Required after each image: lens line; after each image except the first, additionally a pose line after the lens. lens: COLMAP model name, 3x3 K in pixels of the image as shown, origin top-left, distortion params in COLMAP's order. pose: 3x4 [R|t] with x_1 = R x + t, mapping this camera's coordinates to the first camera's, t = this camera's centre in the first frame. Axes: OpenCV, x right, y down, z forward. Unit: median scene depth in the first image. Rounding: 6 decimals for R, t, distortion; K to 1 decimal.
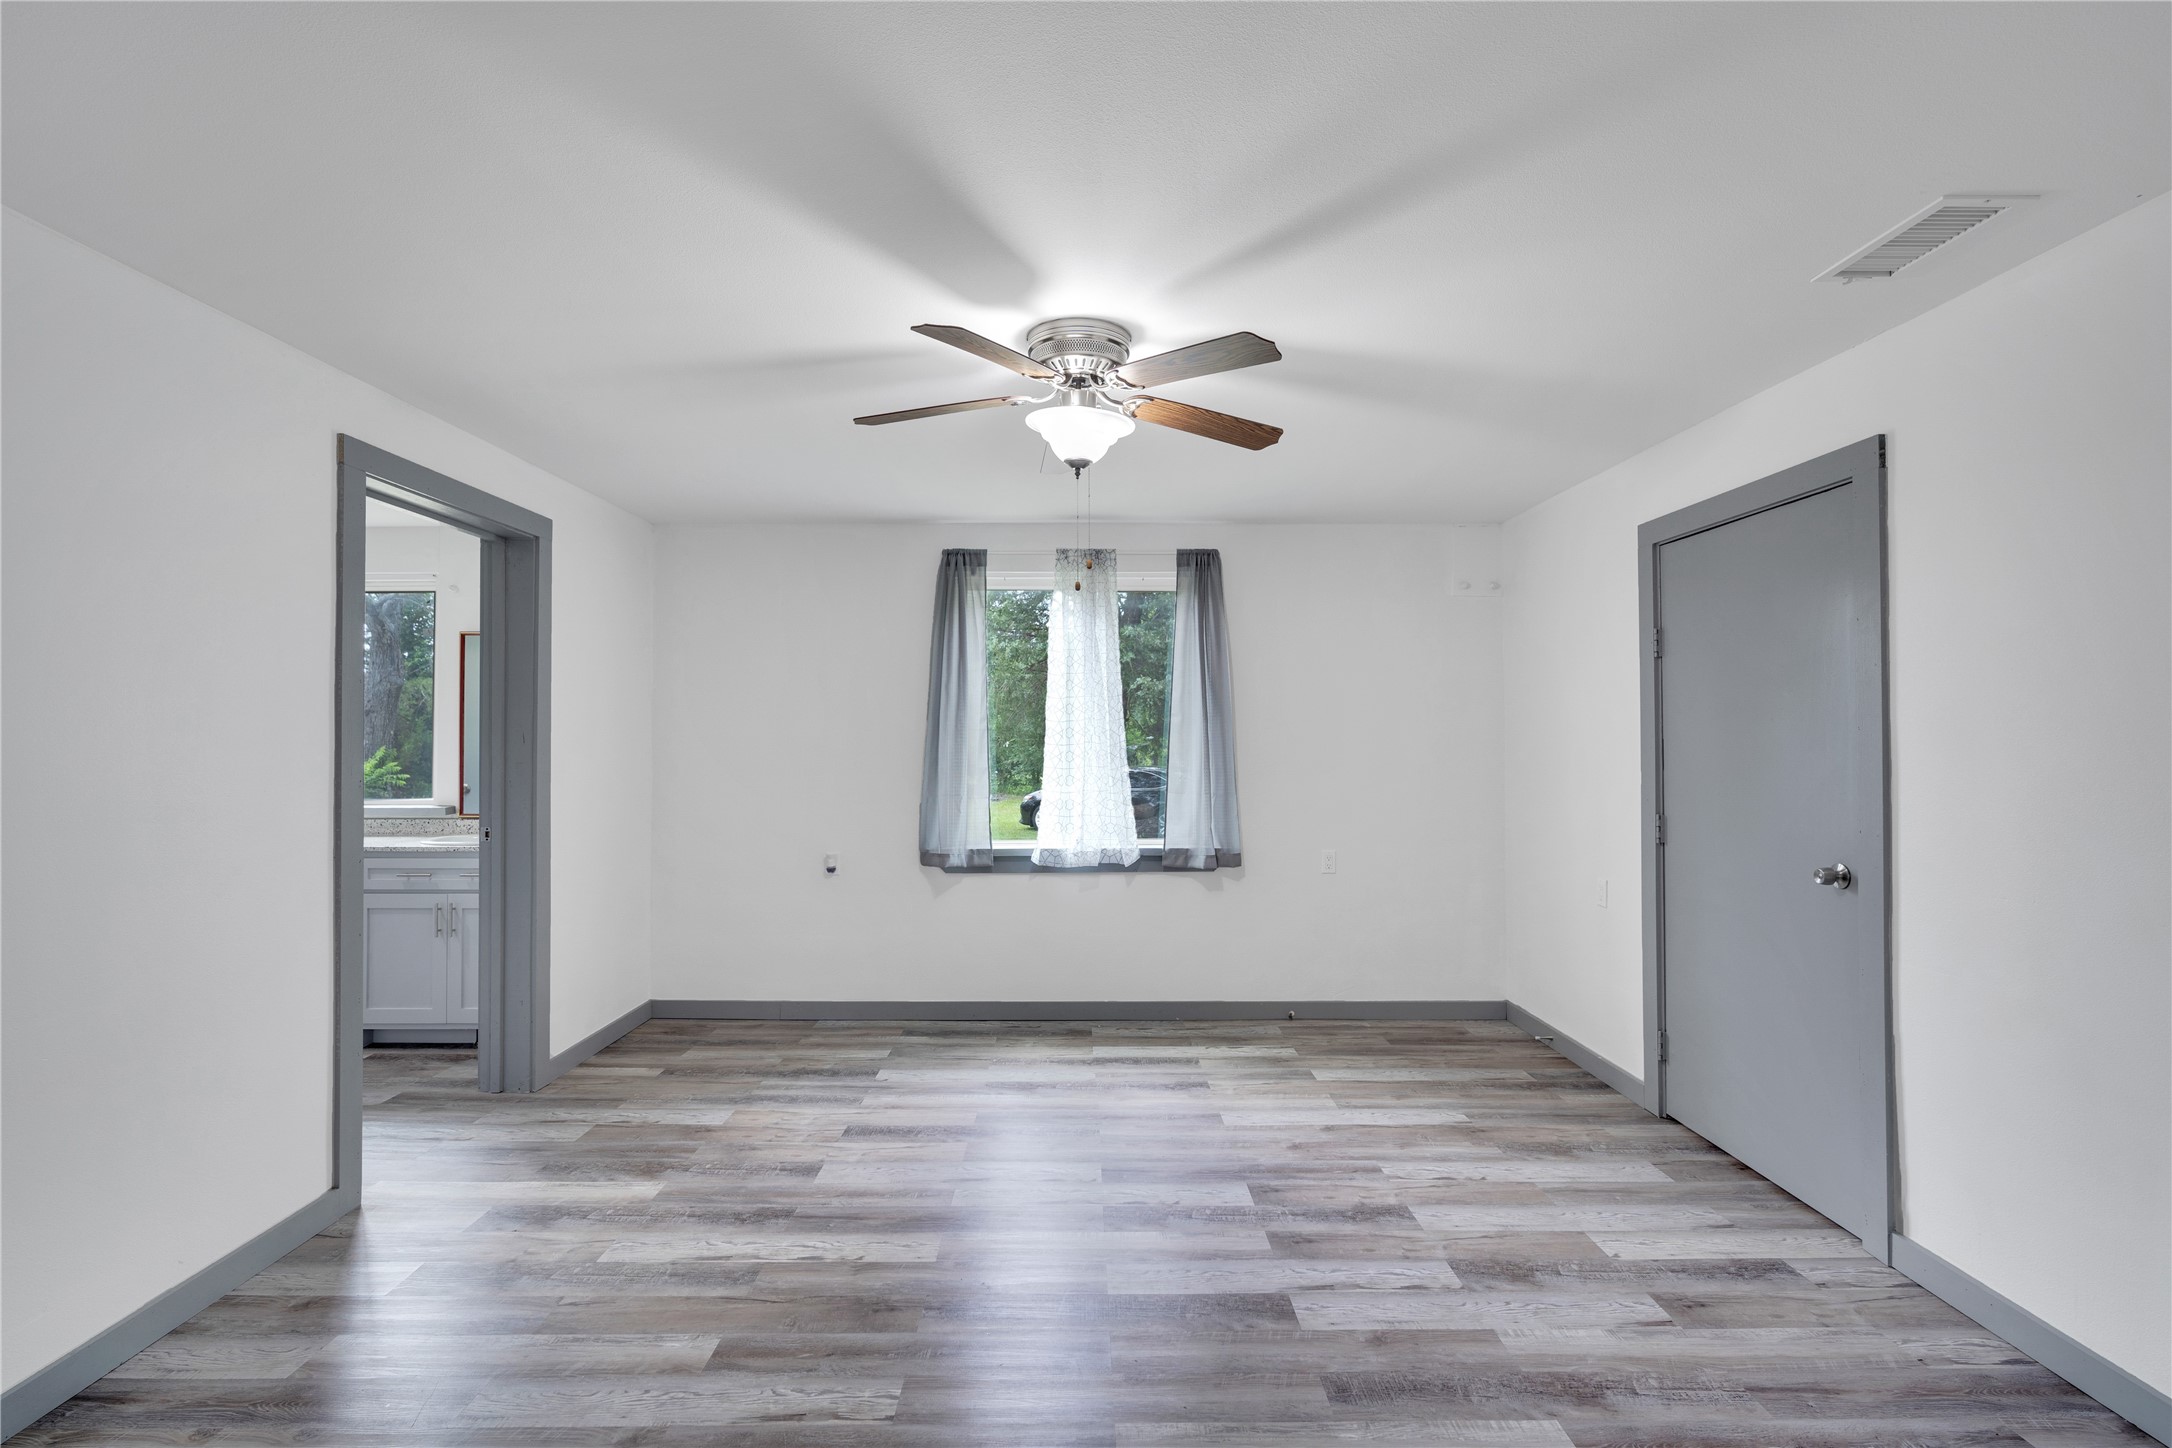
lens RADIAL K [[950.0, 0, 1086.0], [0, 950.0, 724.0], [0, 0, 1]] dist [-0.013631, 0.004426]
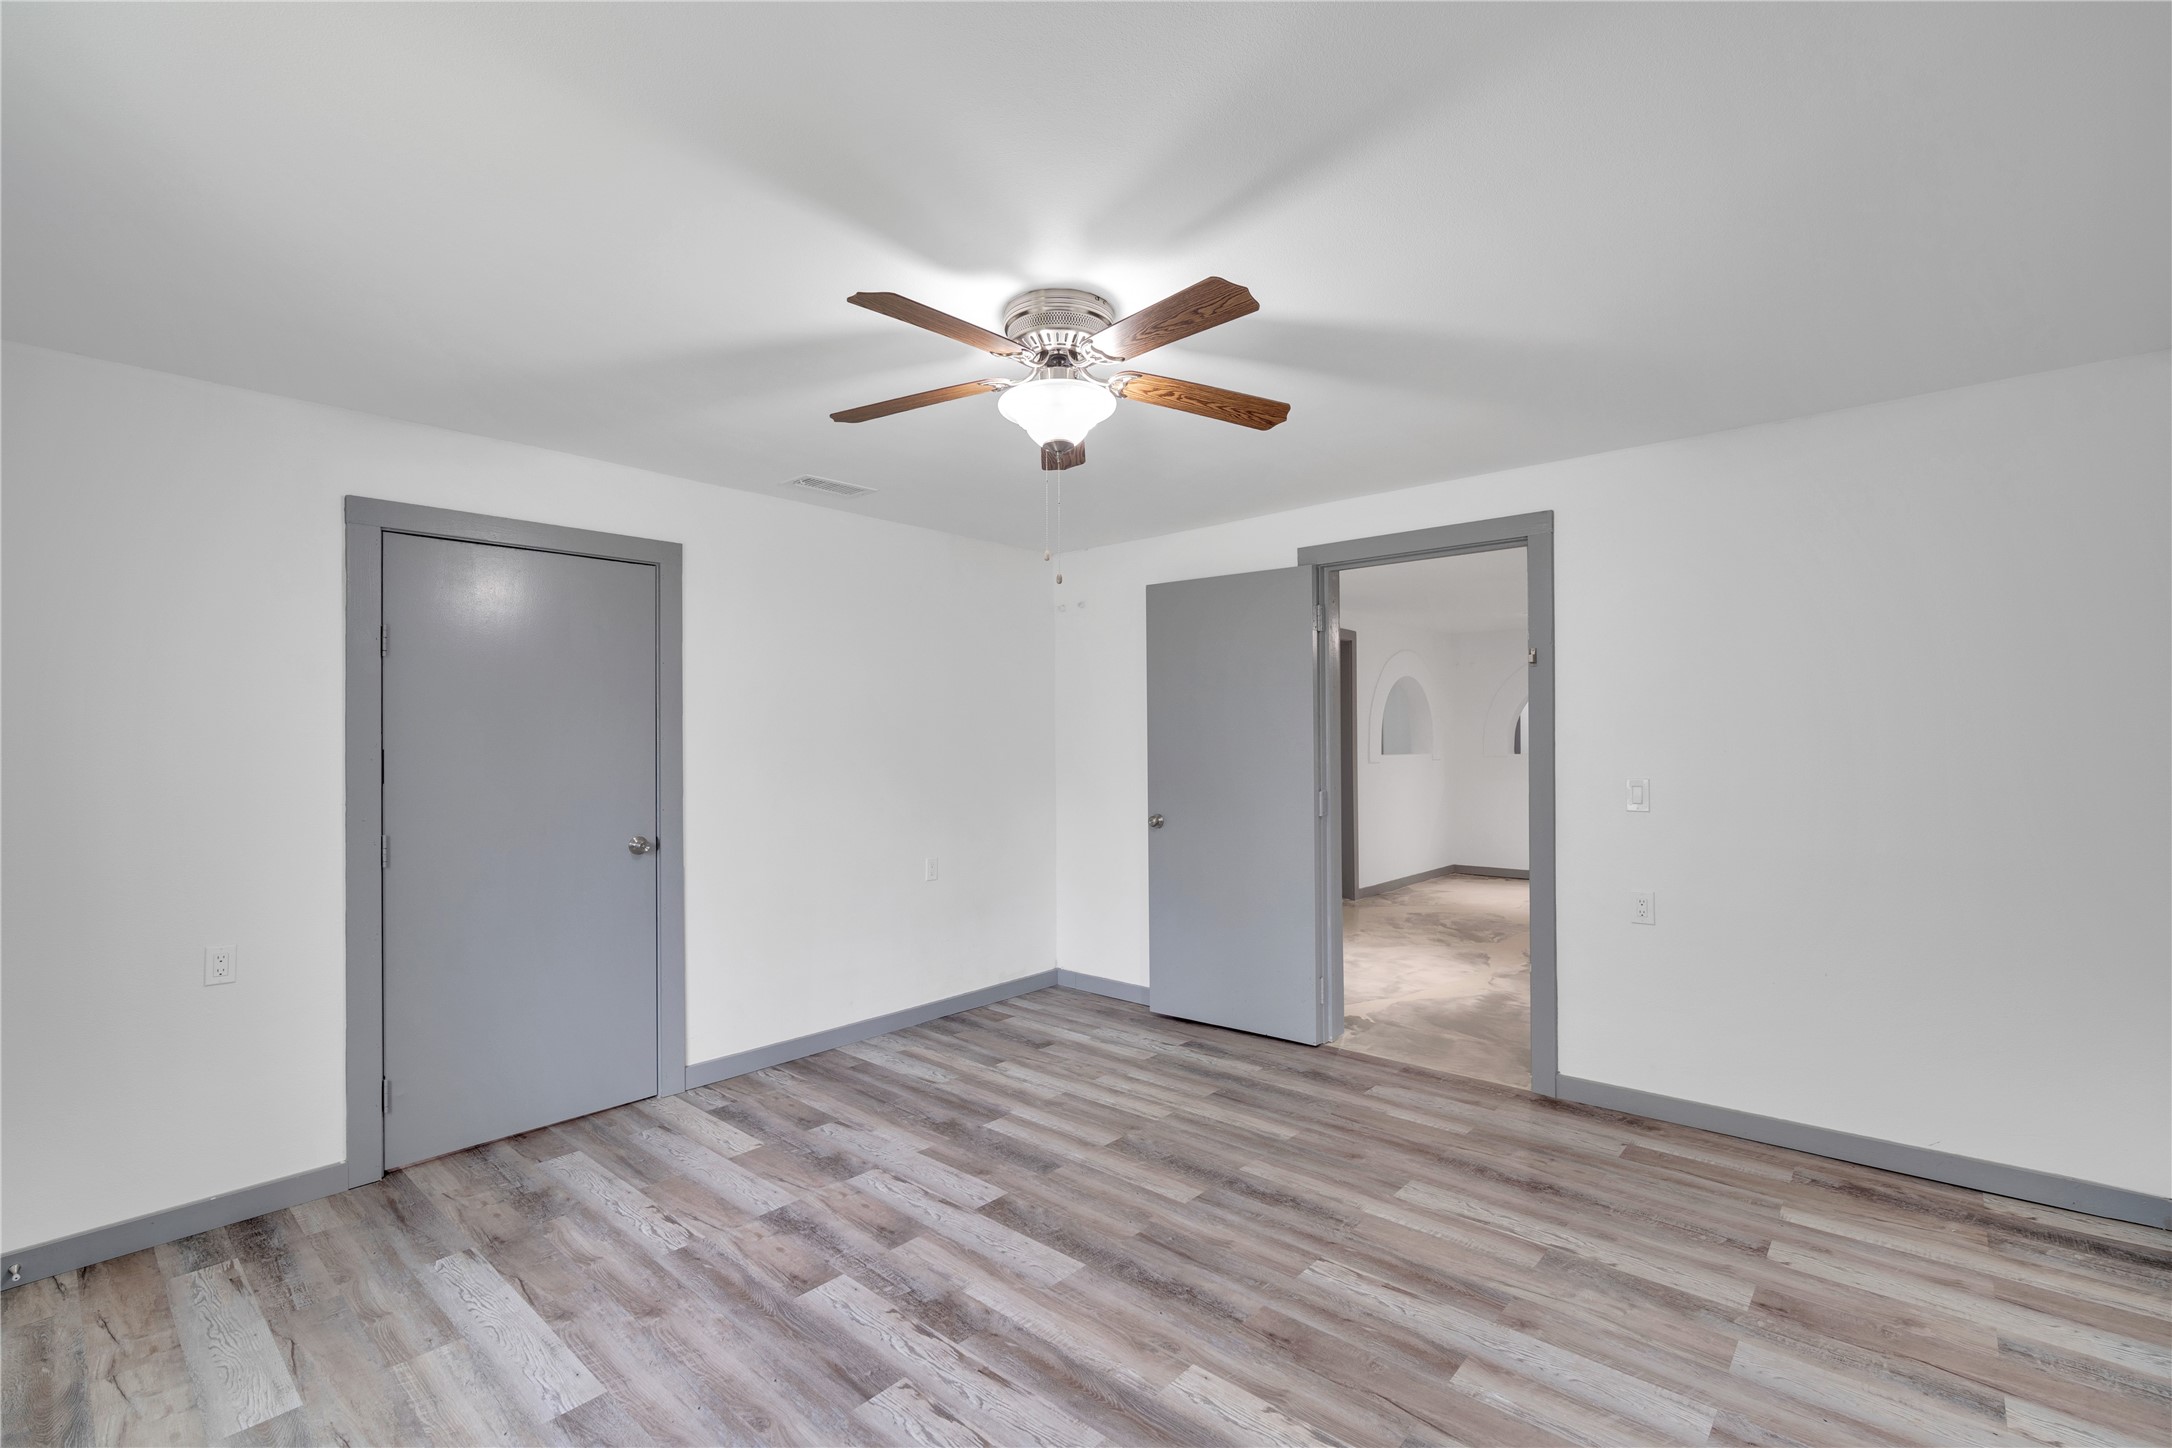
lens RADIAL K [[950.0, 0, 1086.0], [0, 950.0, 724.0], [0, 0, 1]] dist [-0.013631, 0.004426]
pose [[-0.739288, 0.017956, 0.673150, -0.651828], [-0.000538, 0.999628, -0.027256, 0.022583], [-0.673389, -0.020512, -0.739003, 1.666392]]
